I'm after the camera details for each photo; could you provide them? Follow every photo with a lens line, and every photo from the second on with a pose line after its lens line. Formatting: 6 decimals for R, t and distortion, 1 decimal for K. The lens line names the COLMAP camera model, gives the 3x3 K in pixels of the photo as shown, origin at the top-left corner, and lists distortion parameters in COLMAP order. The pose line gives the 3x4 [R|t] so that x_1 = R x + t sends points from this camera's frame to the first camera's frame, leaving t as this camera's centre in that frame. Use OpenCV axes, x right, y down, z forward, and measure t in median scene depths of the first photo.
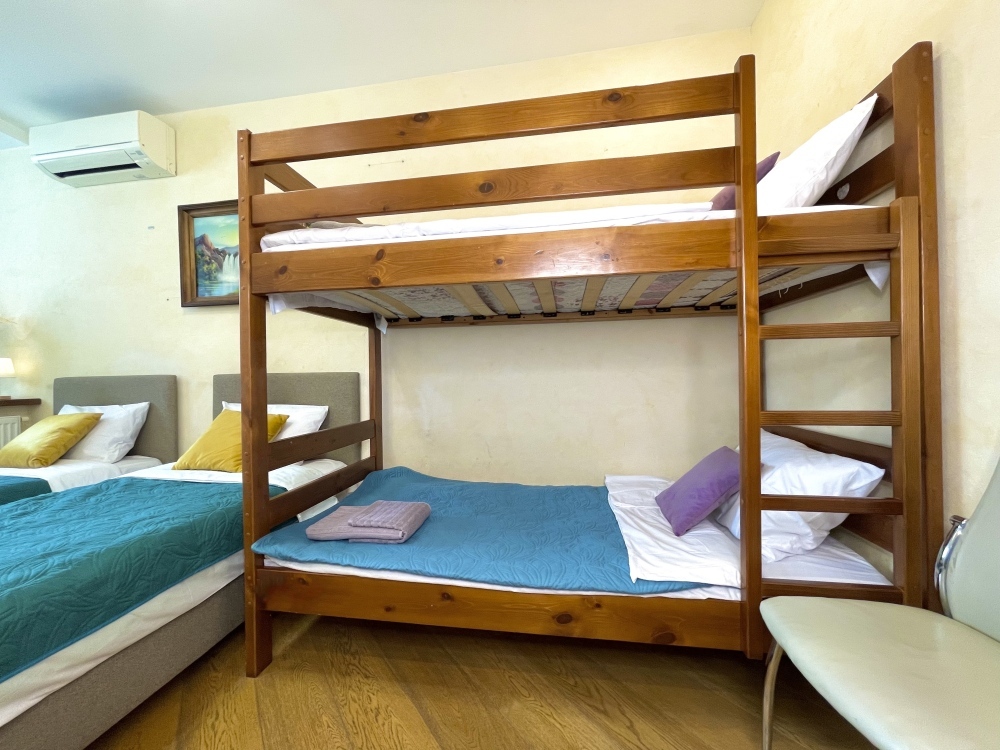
lens RADIAL K [[401.5, 0, 500.0], [0, 401.5, 375.0], [0, 0, 1]] dist [0.007173, 0.000180]
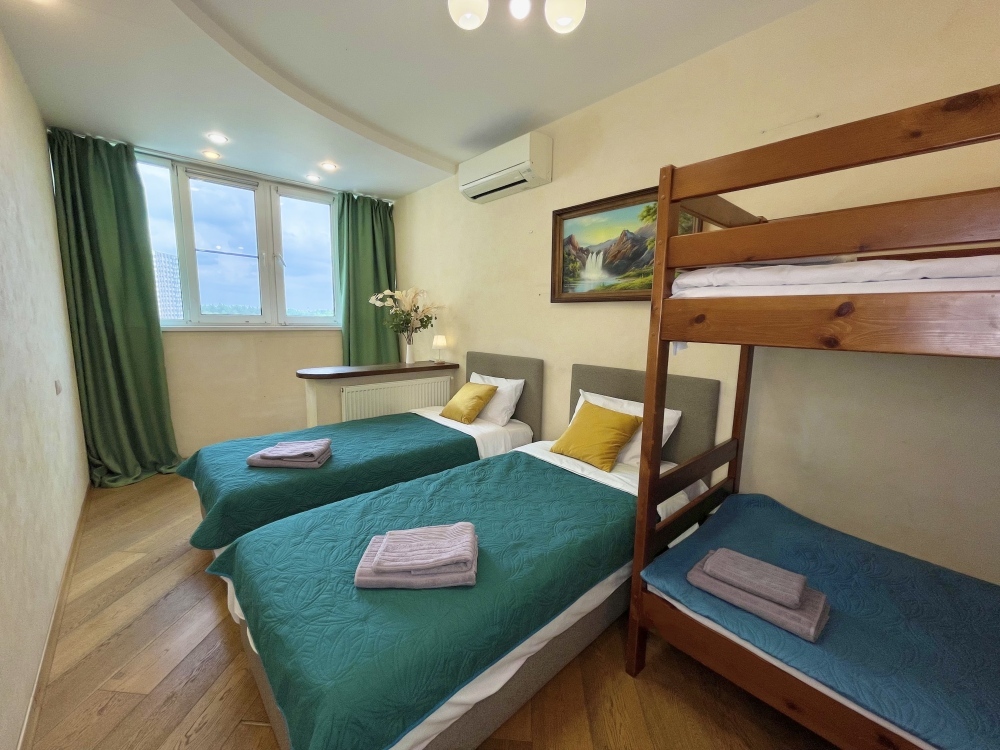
lens RADIAL K [[412.2, 0, 500.0], [0, 412.2, 375.0], [0, 0, 1]] dist [-0.000758, -0.000052]
pose [[0.778238, 0.111869, -0.617924, -0.157456], [-0.021462, 0.988168, 0.151868, -0.142148], [0.627602, -0.104927, 0.771431, -0.017653]]
